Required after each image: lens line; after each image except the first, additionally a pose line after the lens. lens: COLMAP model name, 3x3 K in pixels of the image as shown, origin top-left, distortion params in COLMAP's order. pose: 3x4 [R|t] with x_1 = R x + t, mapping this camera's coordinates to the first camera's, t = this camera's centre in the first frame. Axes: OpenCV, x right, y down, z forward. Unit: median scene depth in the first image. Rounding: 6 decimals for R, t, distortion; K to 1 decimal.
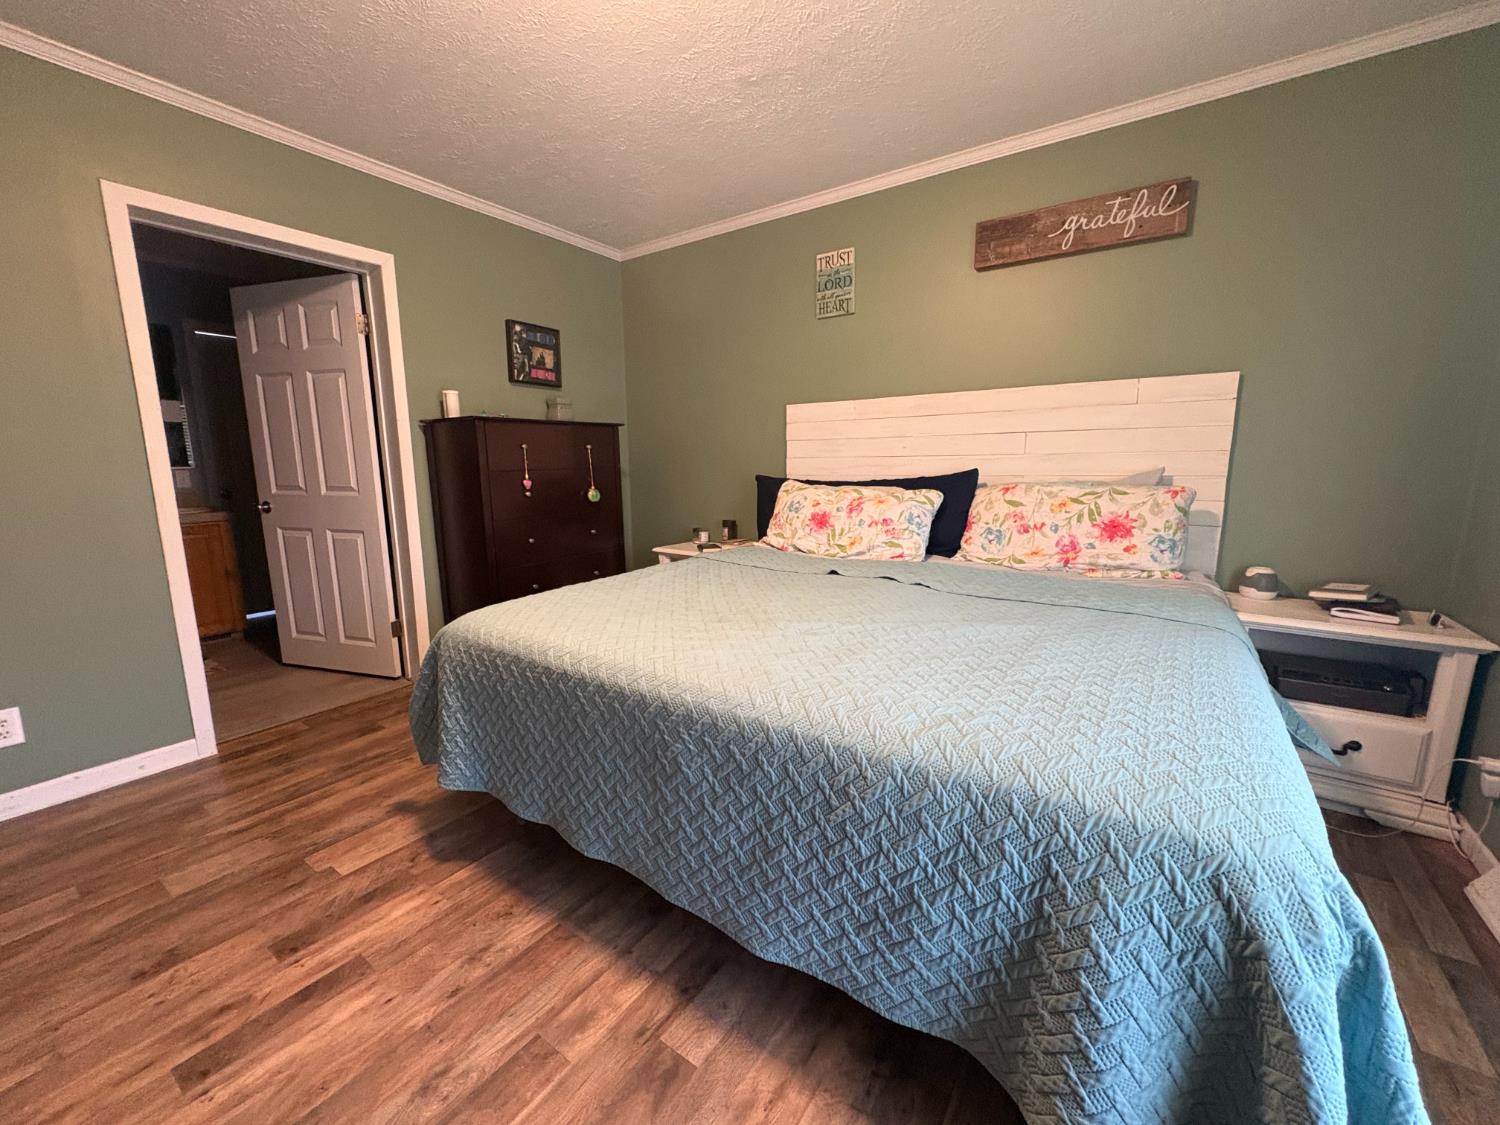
lens RADIAL K [[598.7, 0, 749.5], [0, 598.7, 560.1], [0, 0, 1]] dist [0.001596, 0.000214]
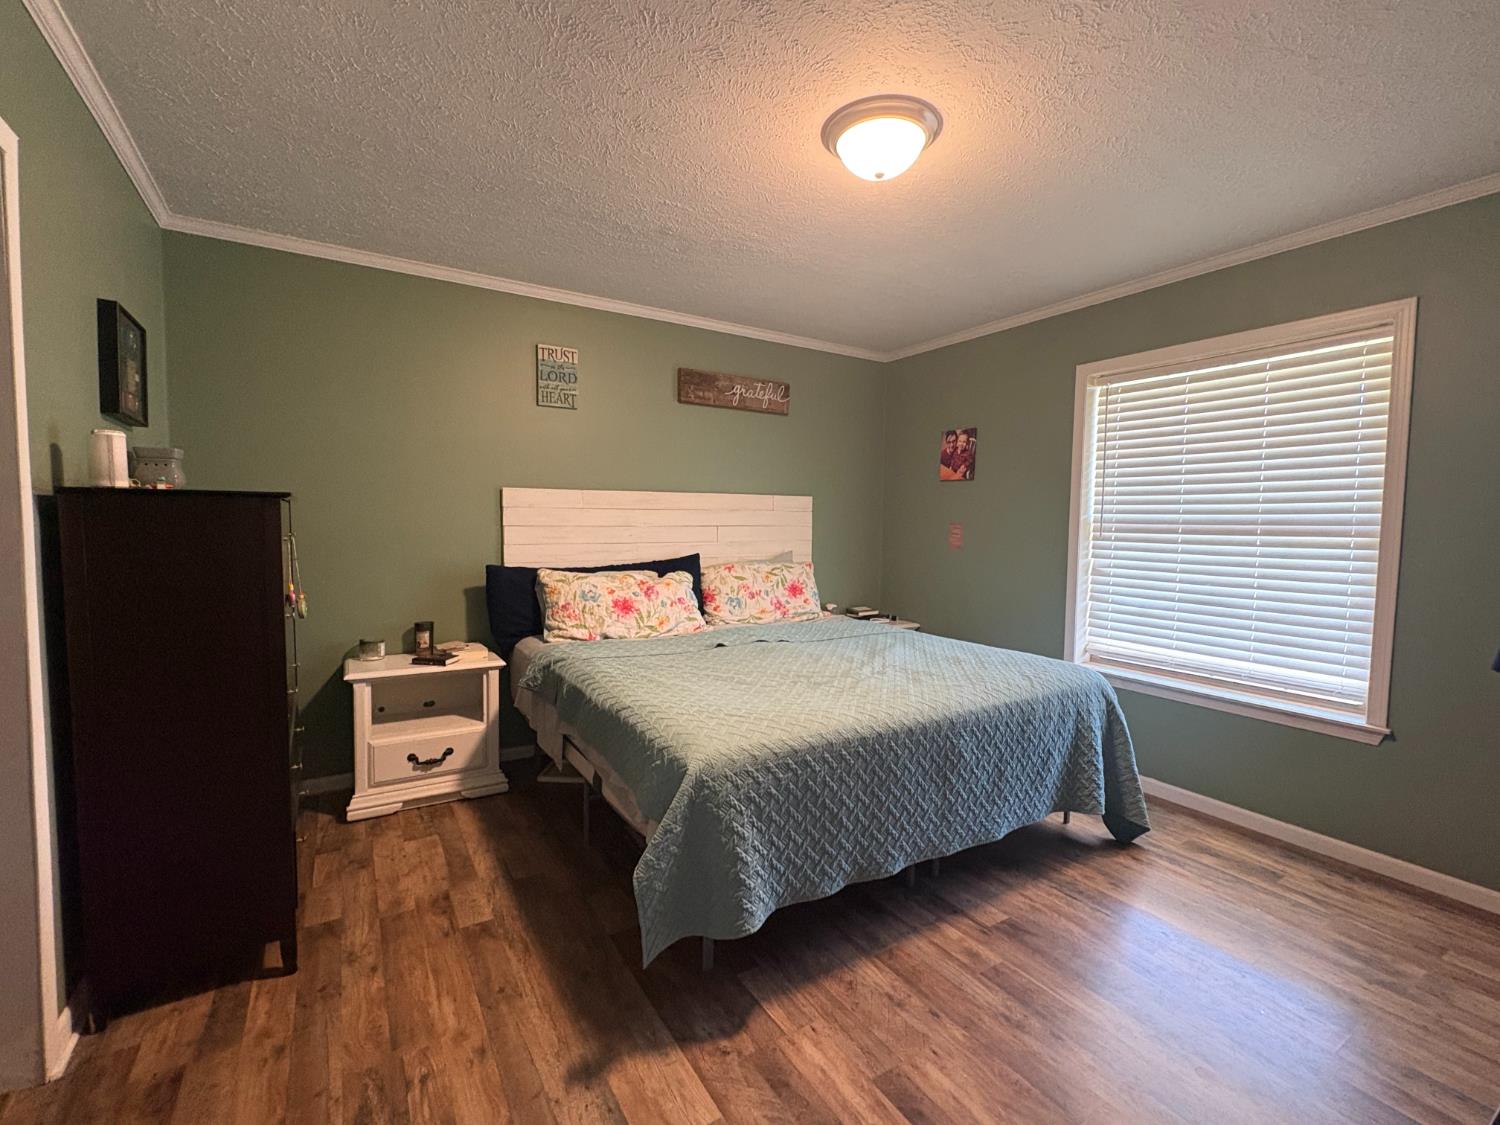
lens RADIAL K [[657.2, 0, 749.5], [0, 657.2, 563.6], [0, 0, 1]] dist [-0.003927, 0.000104]
pose [[0.399336, -0.046165, 0.915642, -1.005573], [0.137674, 0.990426, -0.010108, -0.116458], [-0.906409, 0.130096, 0.401868, 0.386061]]
